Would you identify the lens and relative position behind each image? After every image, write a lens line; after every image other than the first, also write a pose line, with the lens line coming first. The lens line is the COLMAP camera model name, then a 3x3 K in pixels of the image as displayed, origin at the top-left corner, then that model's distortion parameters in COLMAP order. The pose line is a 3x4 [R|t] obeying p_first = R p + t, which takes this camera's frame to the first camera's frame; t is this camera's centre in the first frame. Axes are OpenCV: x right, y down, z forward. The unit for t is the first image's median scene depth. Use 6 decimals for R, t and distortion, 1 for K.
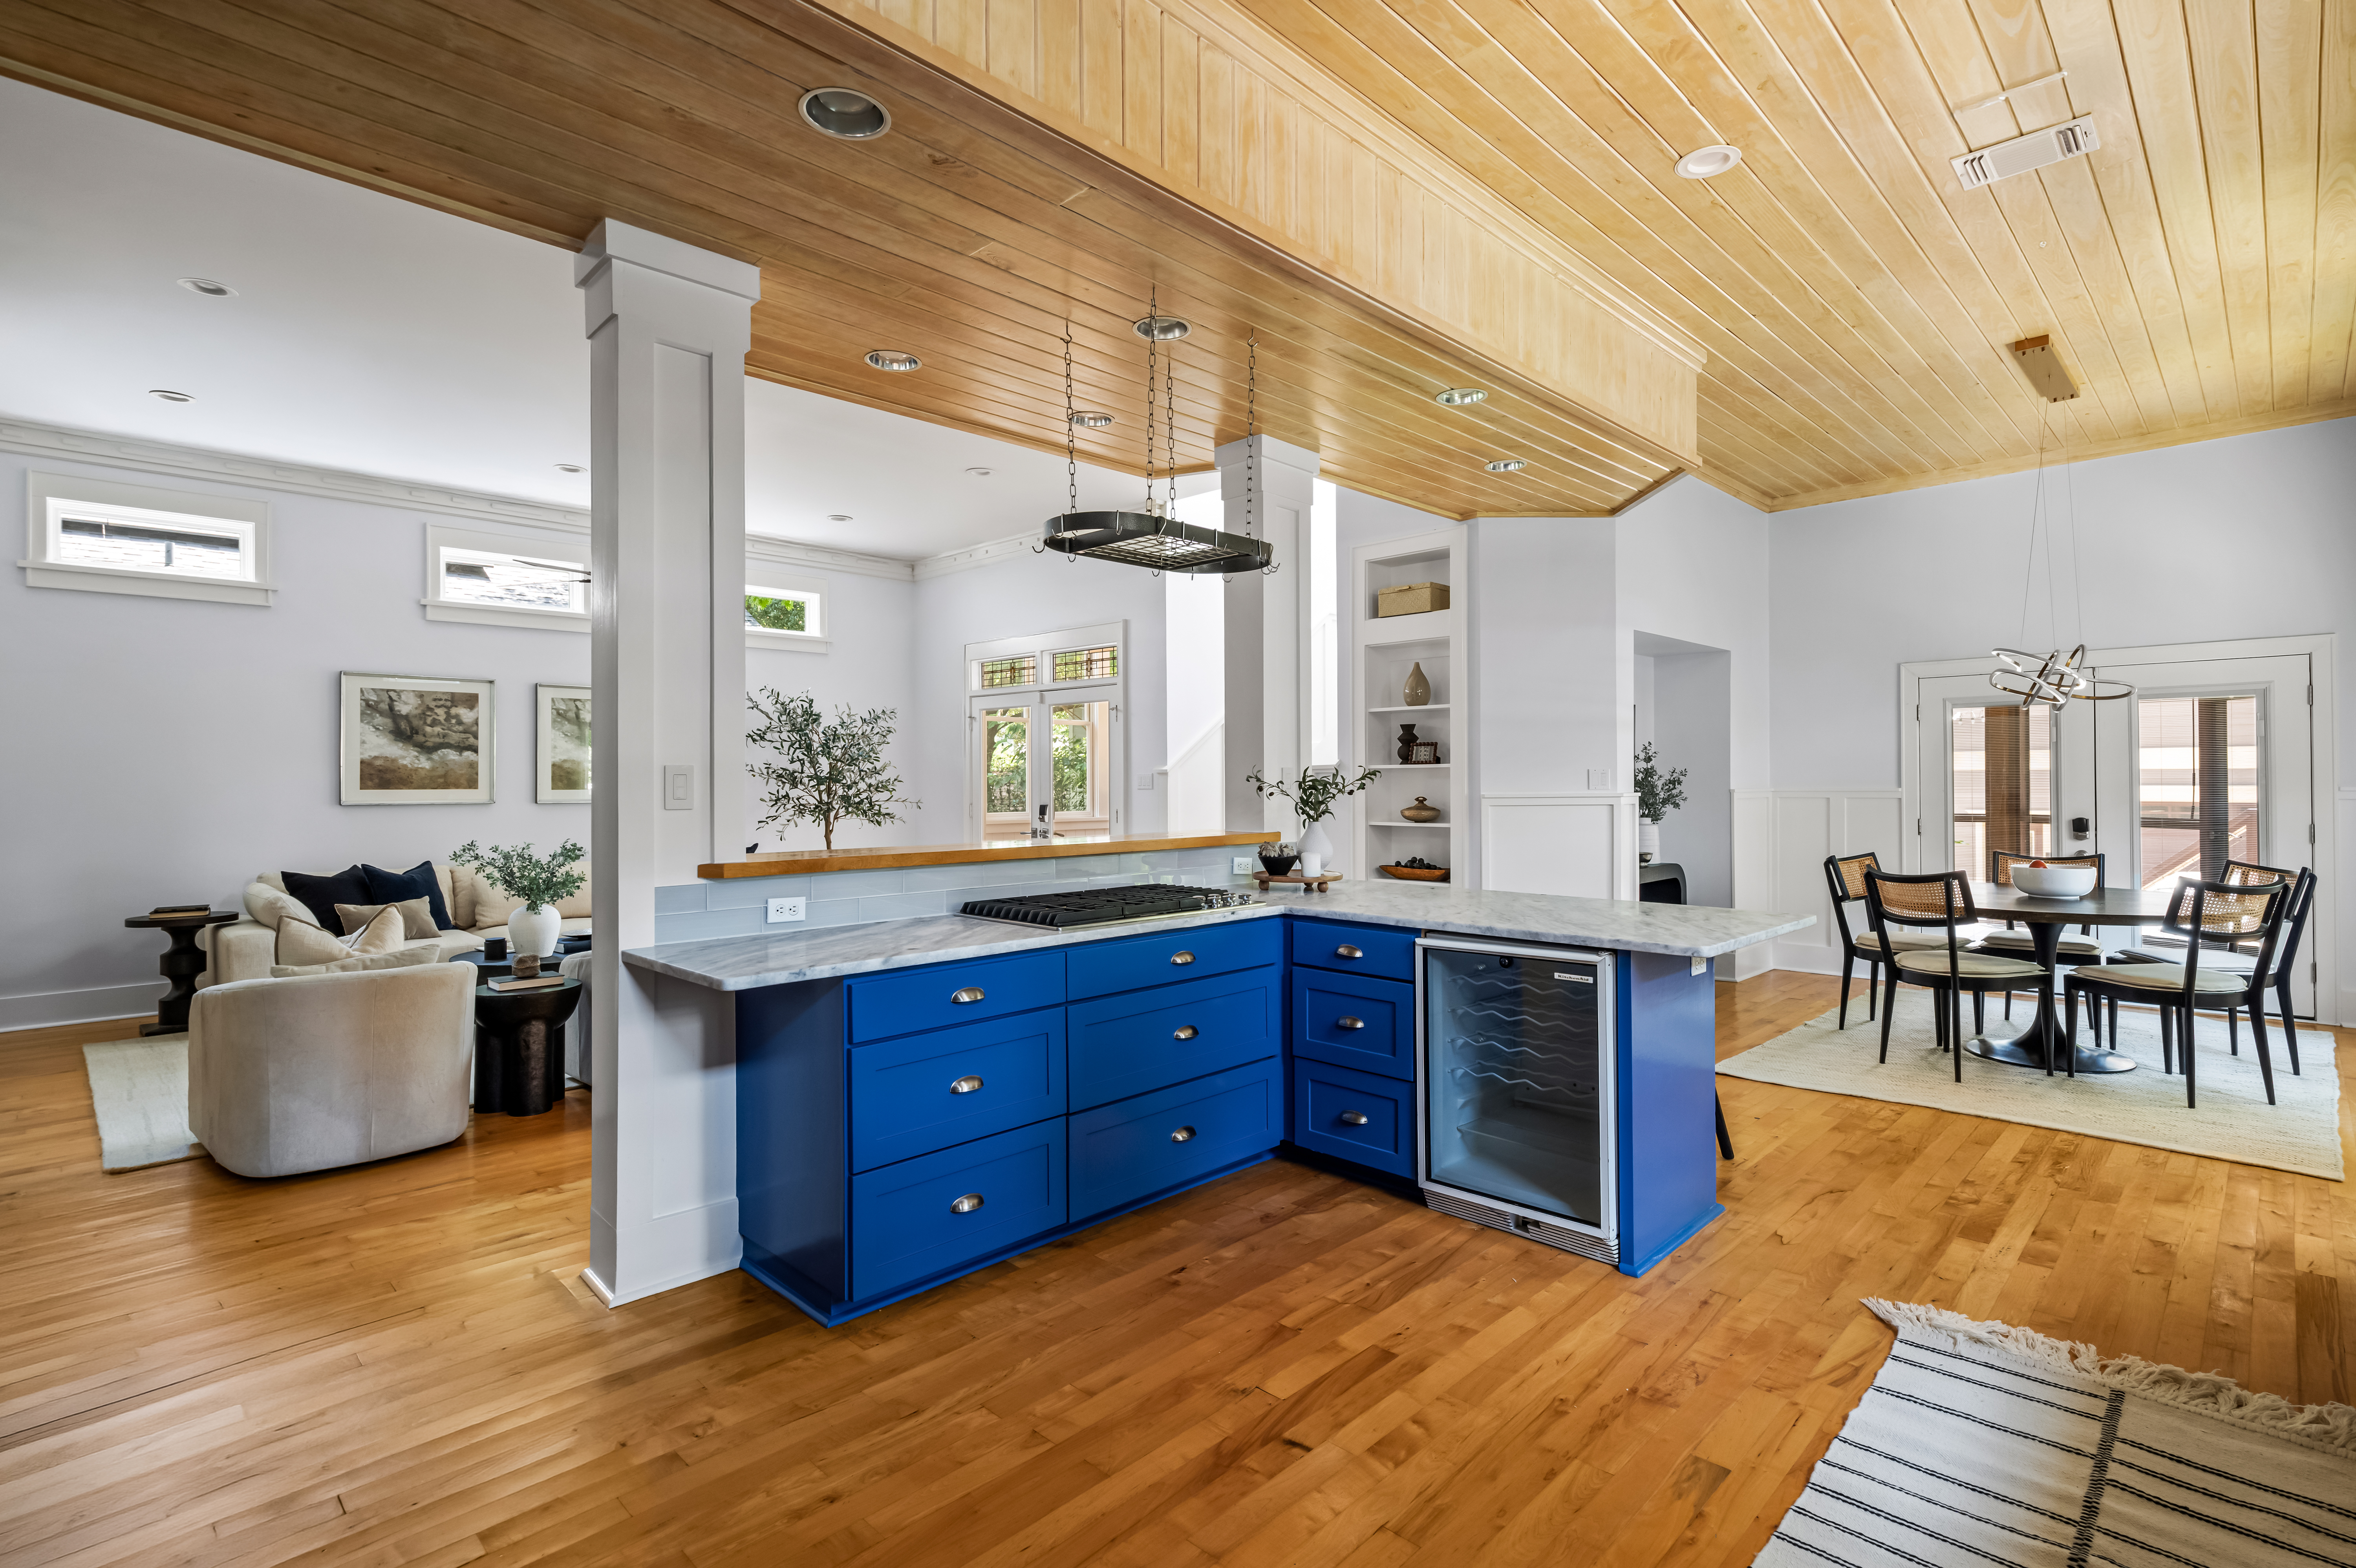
lens RADIAL K [[1125.7, 0, 1183.1], [0, 1125.7, 777.1], [0, 0, 1]] dist [0.013390, -0.003119]
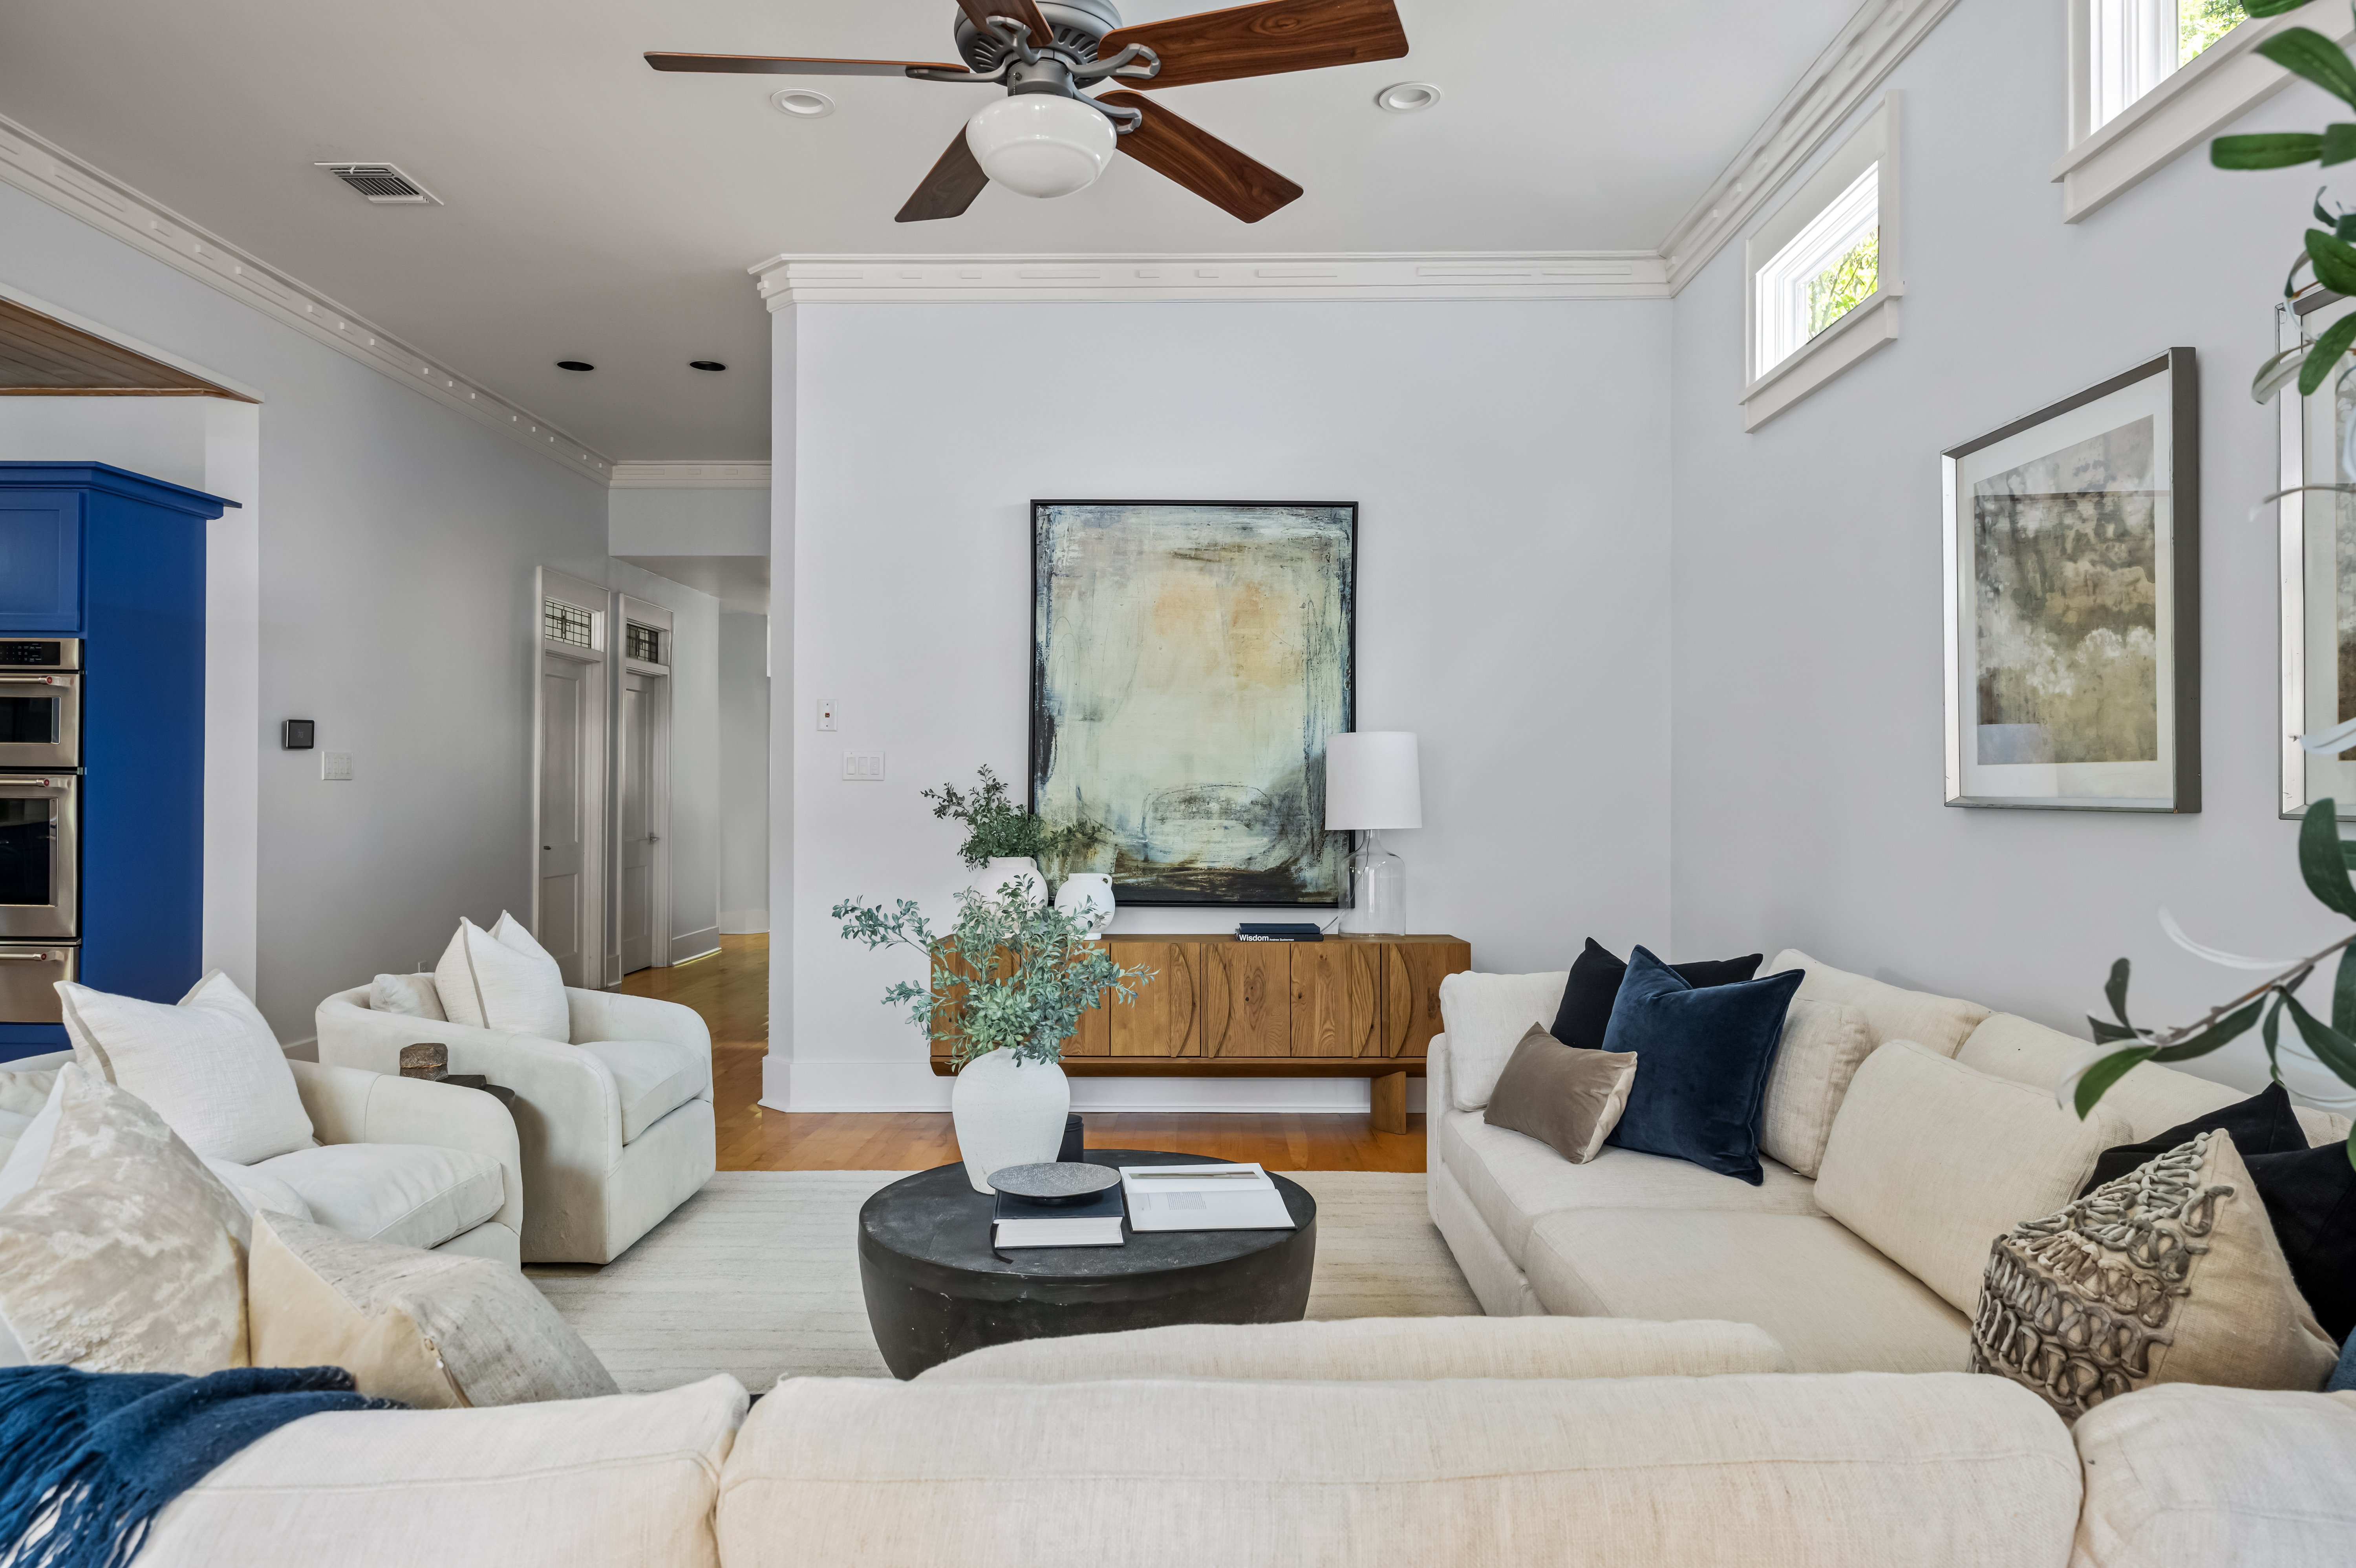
lens RADIAL K [[1504.6, 0, 1202.4], [0, 1504.6, 774.4], [0, 0, 1]] dist [0.005361, -0.001829]
pose [[-0.711977, -0.003048, -0.702197, -0.250967], [0.004044, 0.999956, -0.008441, 0.020617], [0.702192, -0.008850, -0.711933, 1.392009]]
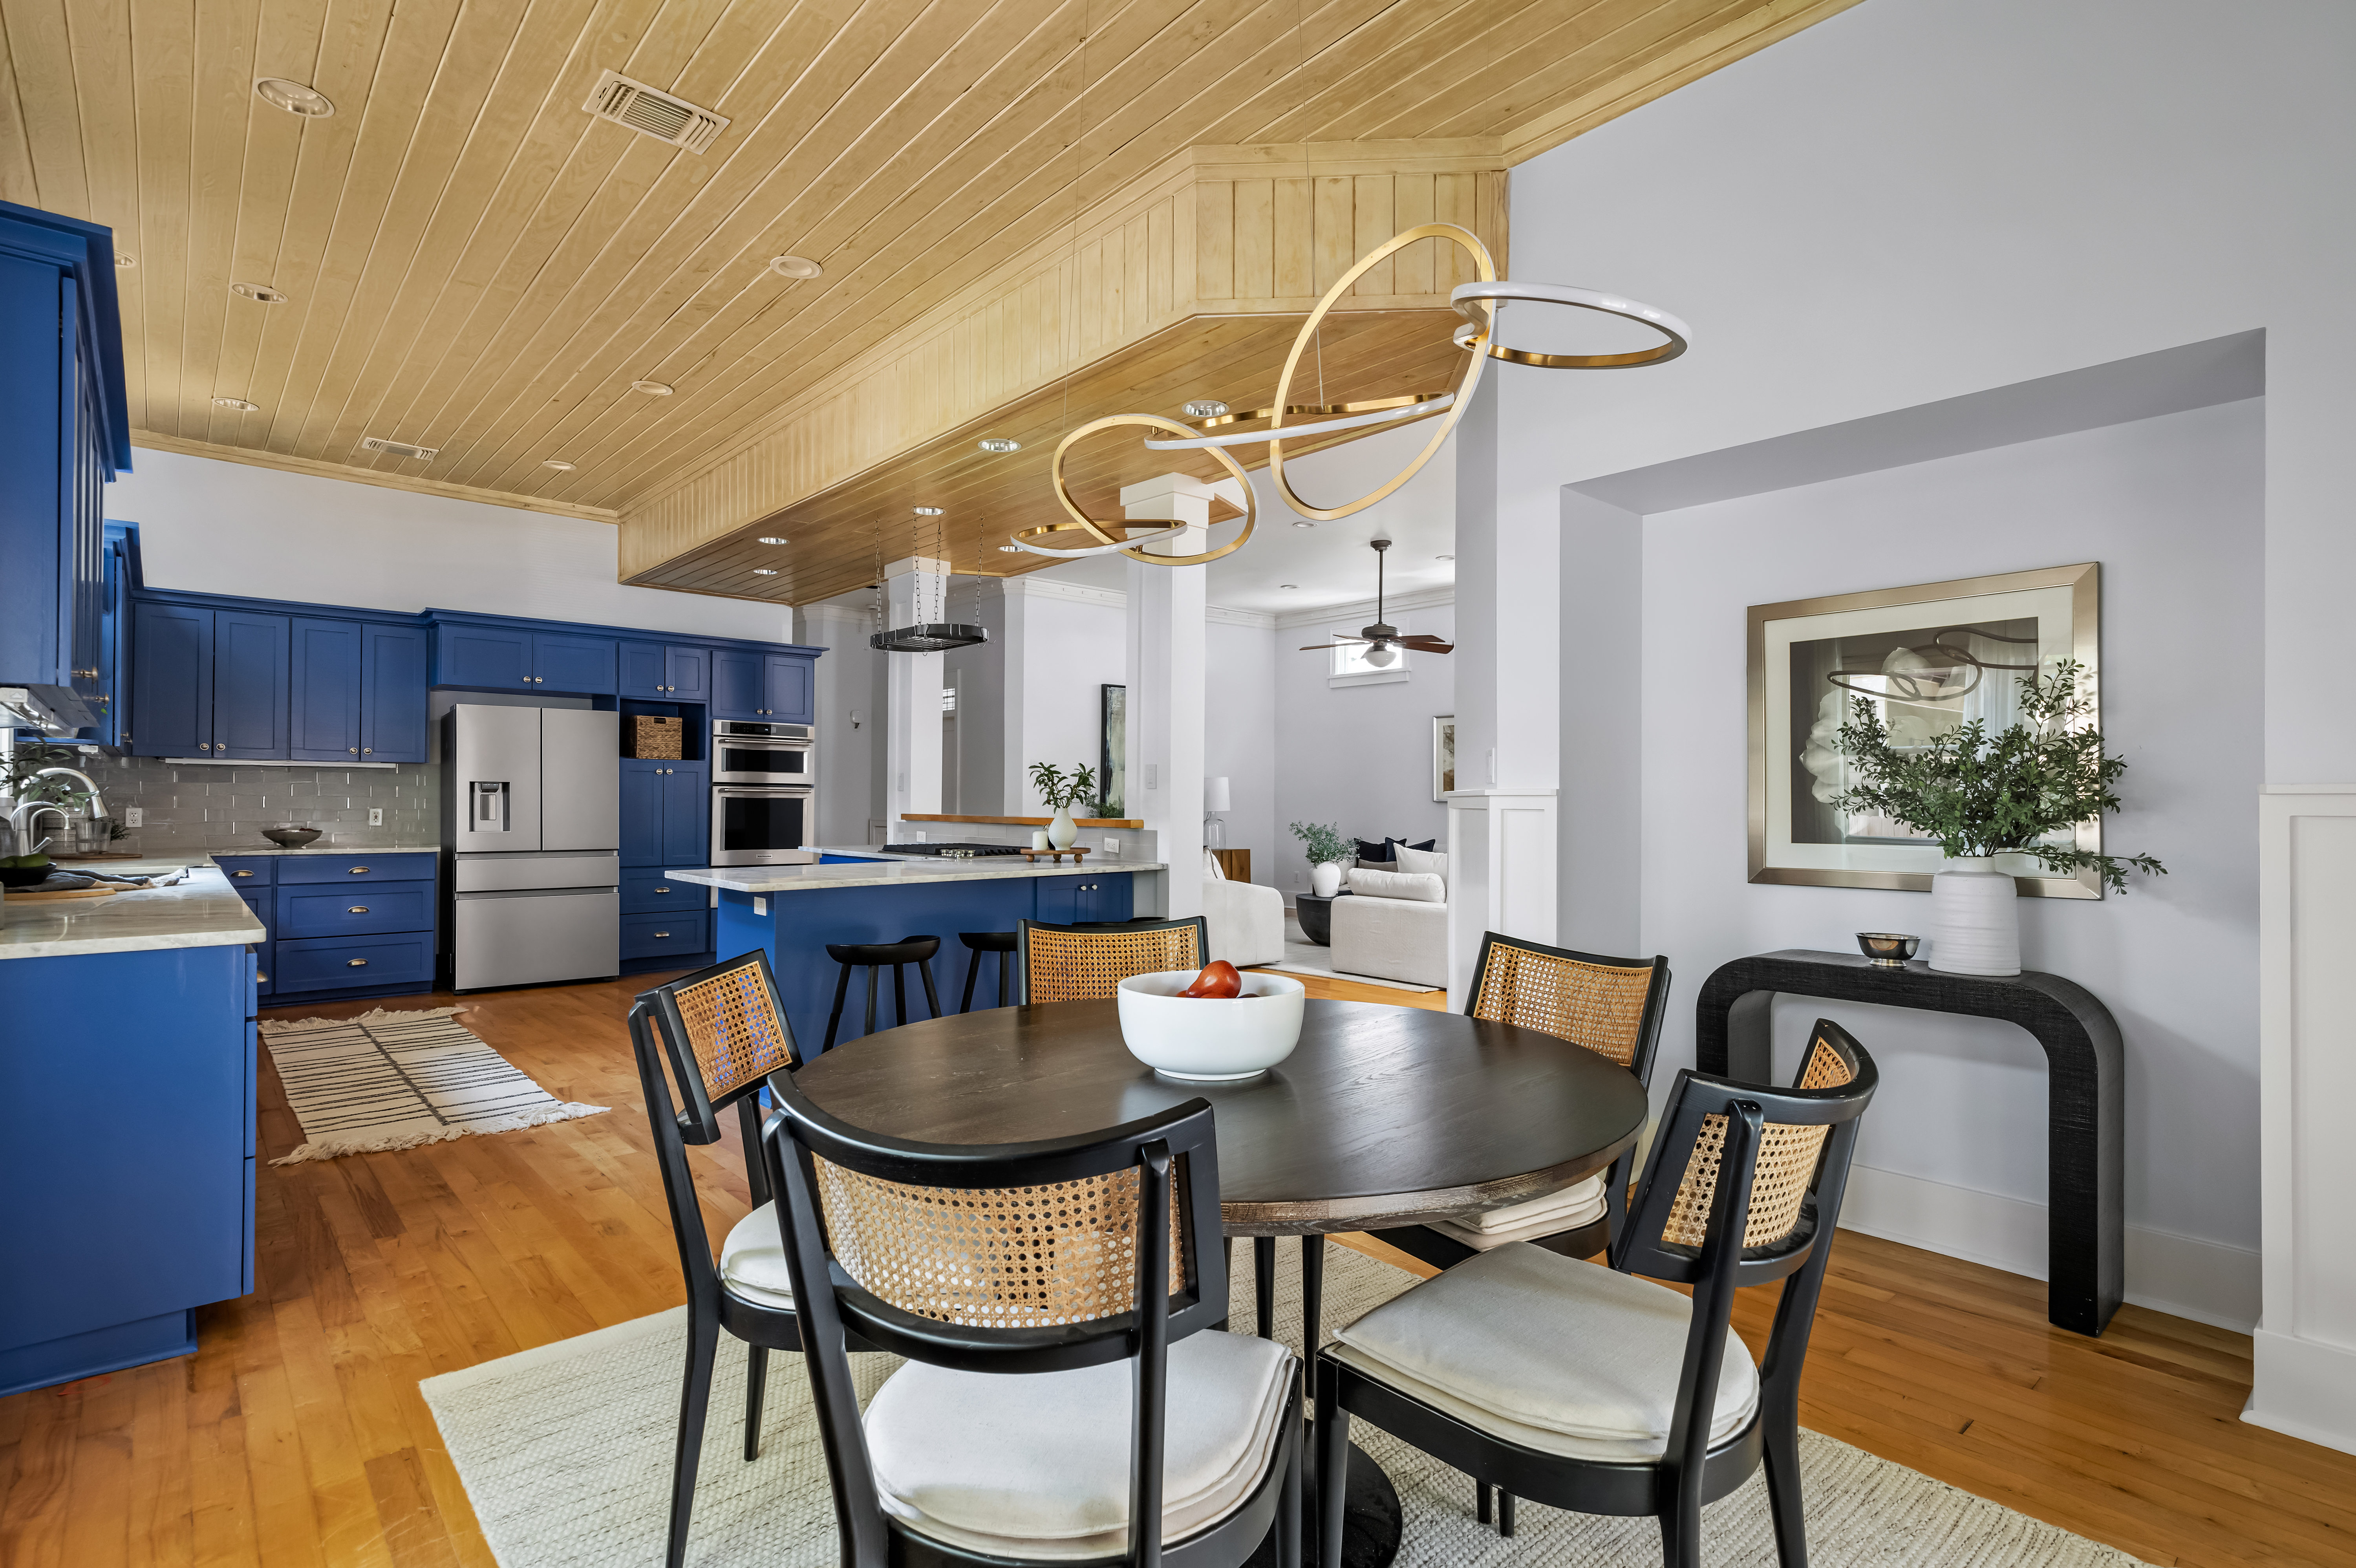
lens RADIAL K [[1125.7, 0, 1182.1], [0, 1125.7, 788.3], [0, 0, 1]] dist [0.013390, -0.003119]
pose [[-0.061425, -0.002856, -0.998108, 0.961539], [-0.003406, 0.999991, -0.002652, 0.012331], [0.998106, 0.003237, -0.061434, 0.878767]]
